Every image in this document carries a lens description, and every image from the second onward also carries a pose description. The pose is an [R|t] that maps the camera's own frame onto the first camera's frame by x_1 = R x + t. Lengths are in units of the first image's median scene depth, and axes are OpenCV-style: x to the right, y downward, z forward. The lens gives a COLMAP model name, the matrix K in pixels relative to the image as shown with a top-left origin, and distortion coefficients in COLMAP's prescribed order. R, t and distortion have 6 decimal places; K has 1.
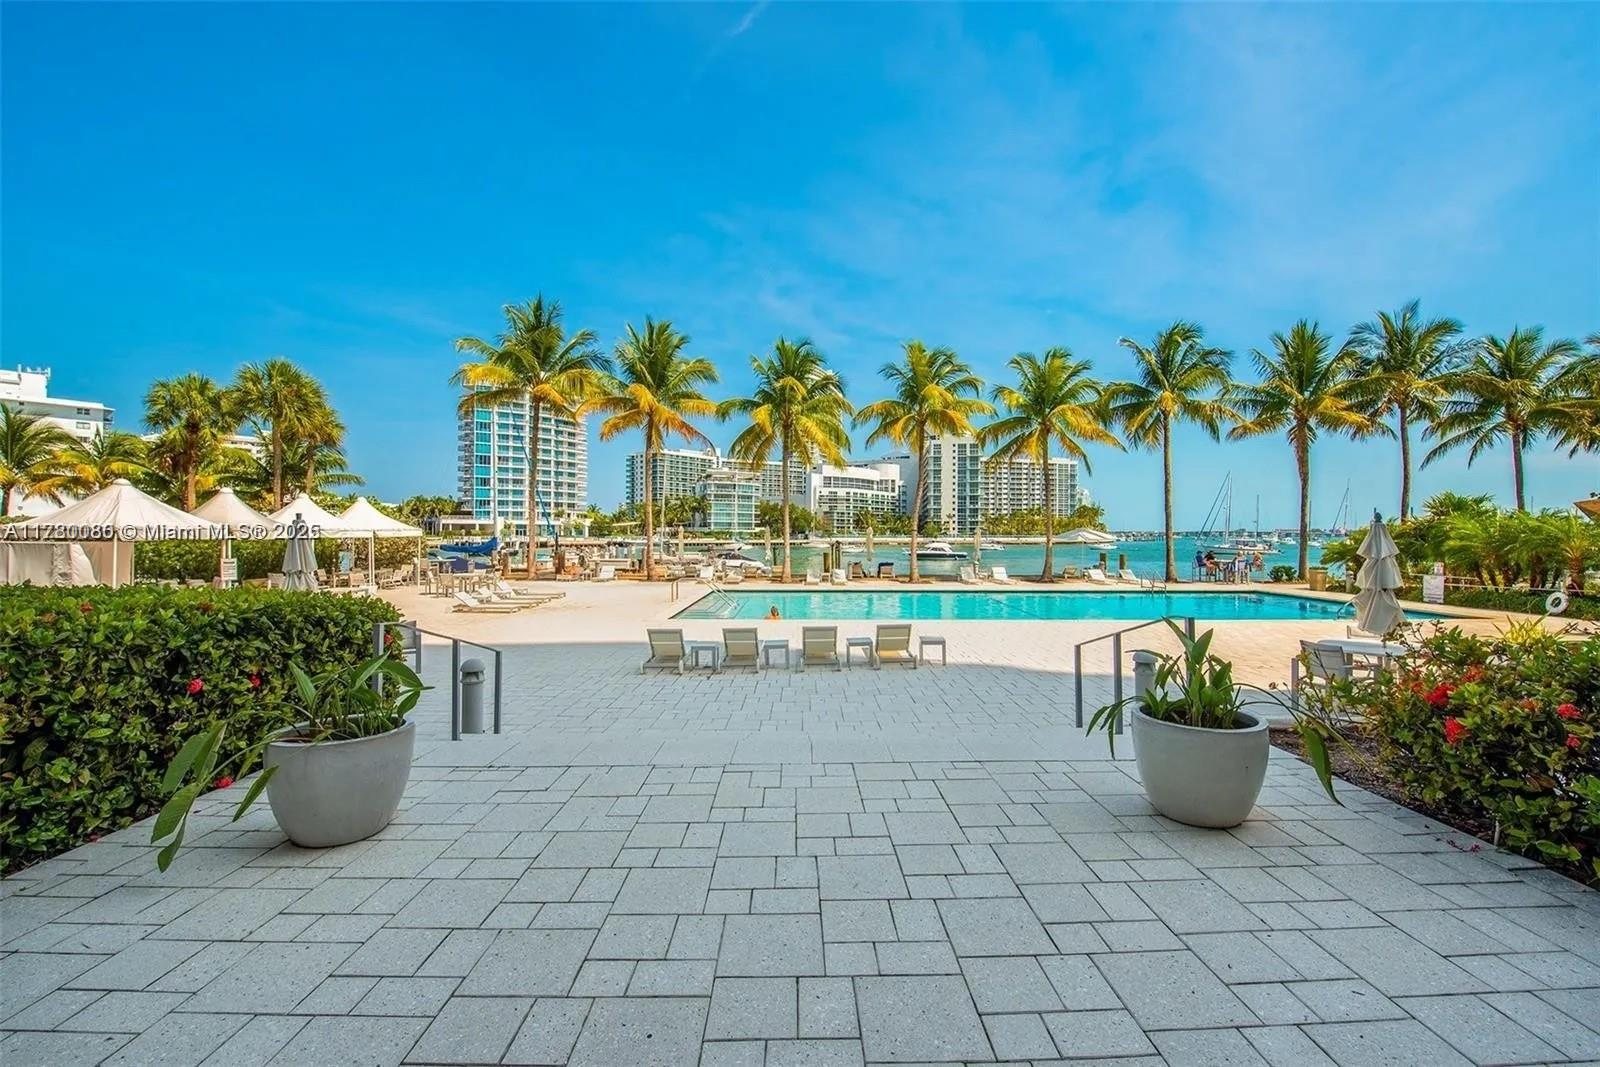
lens RADIAL K [[643.6, 0, 815.4], [0, 643.6, 534.6], [0, 0, 1]] dist [-0.008699, -0.000640]
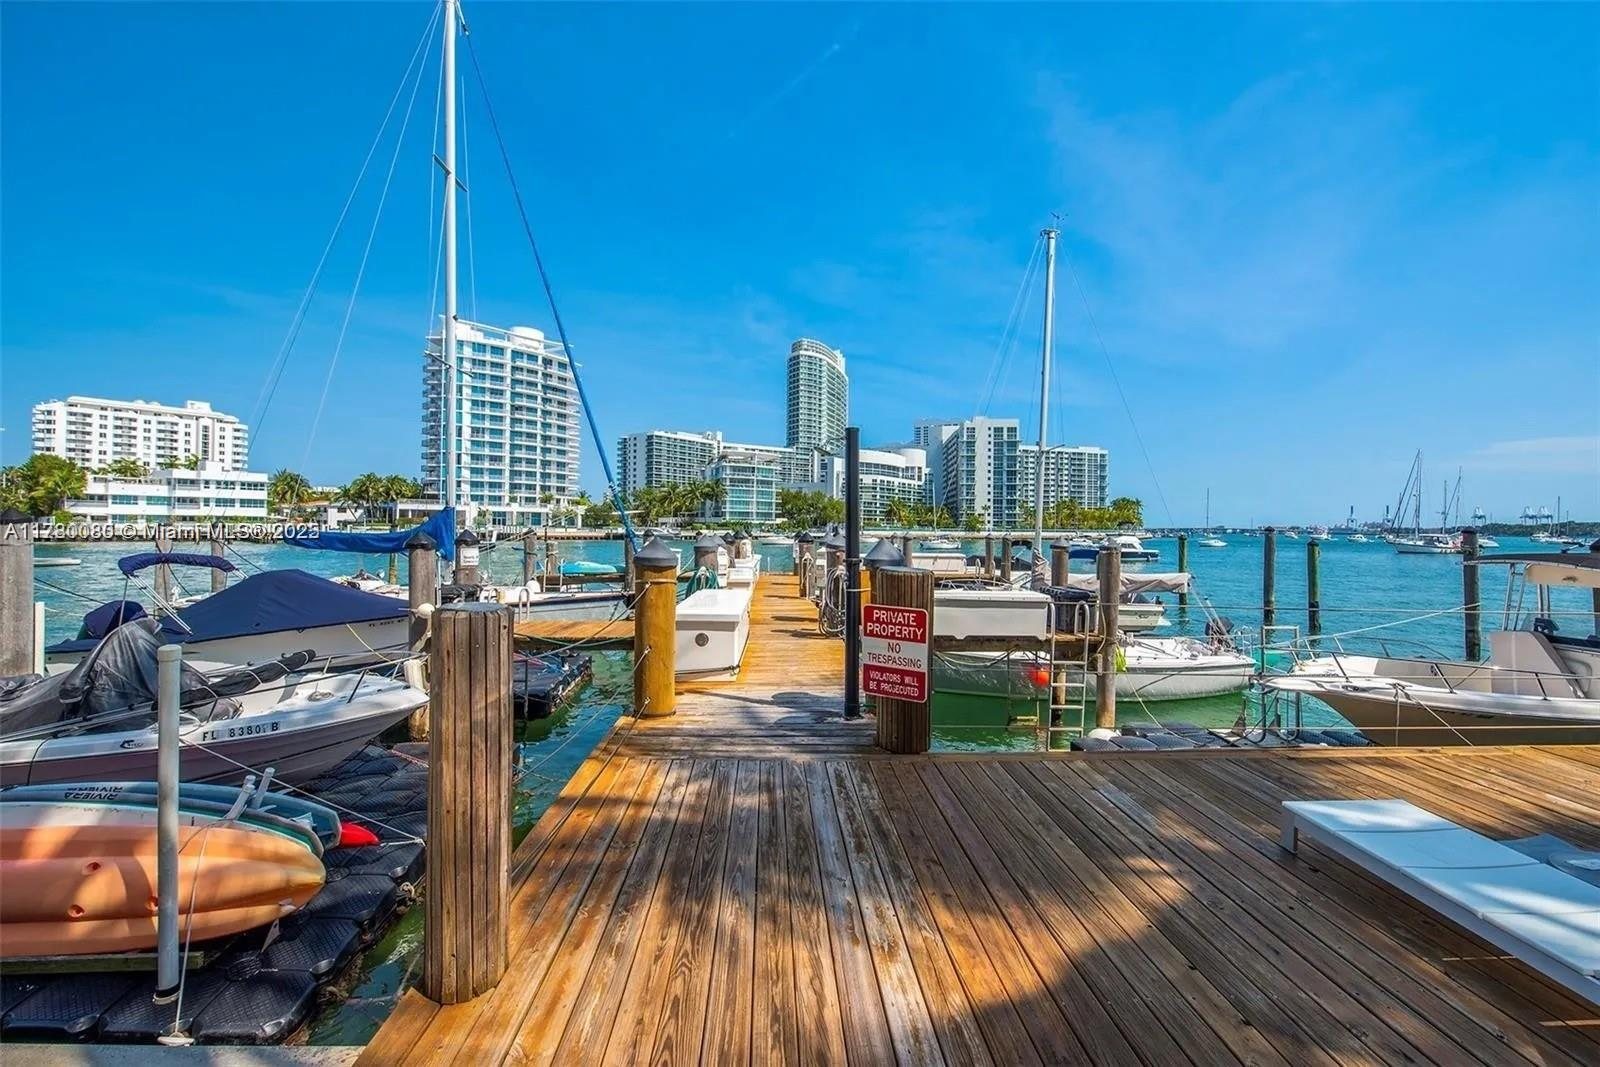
lens RADIAL K [[643.6, 0, 812.5], [0, 643.6, 526.4], [0, 0, 1]] dist [-0.008699, -0.000640]
pose [[0.999623, 0.006654, 0.026633, -0.078169], [-0.006536, 0.999969, -0.004491, 0.003856], [-0.026662, 0.004315, 0.999635, 0.165716]]
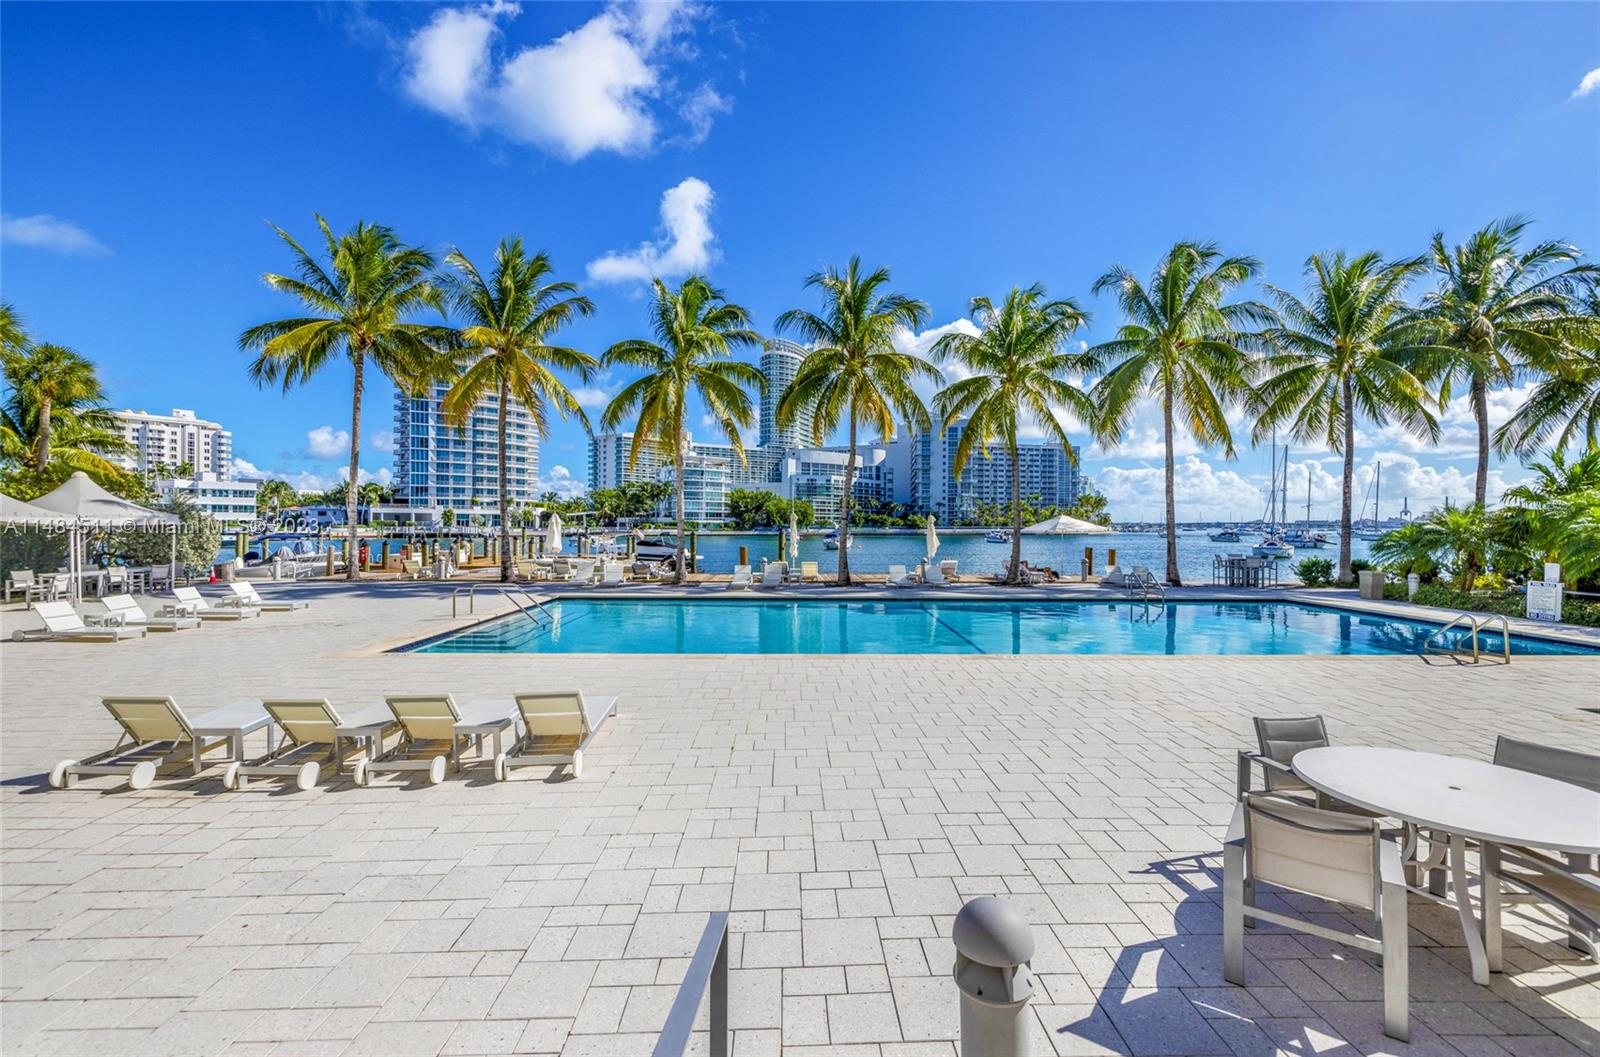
lens RADIAL K [[687.6, 0, 803.3], [0, 687.6, 528.3], [0, 0, 1]] dist [0.007749, -0.001151]
pose [[0.999993, 0.001191, 0.003507, 0.016076], [-0.001204, 0.999993, 0.003496, 0.000349], [-0.003502, -0.003500, 0.999988, 0.027486]]
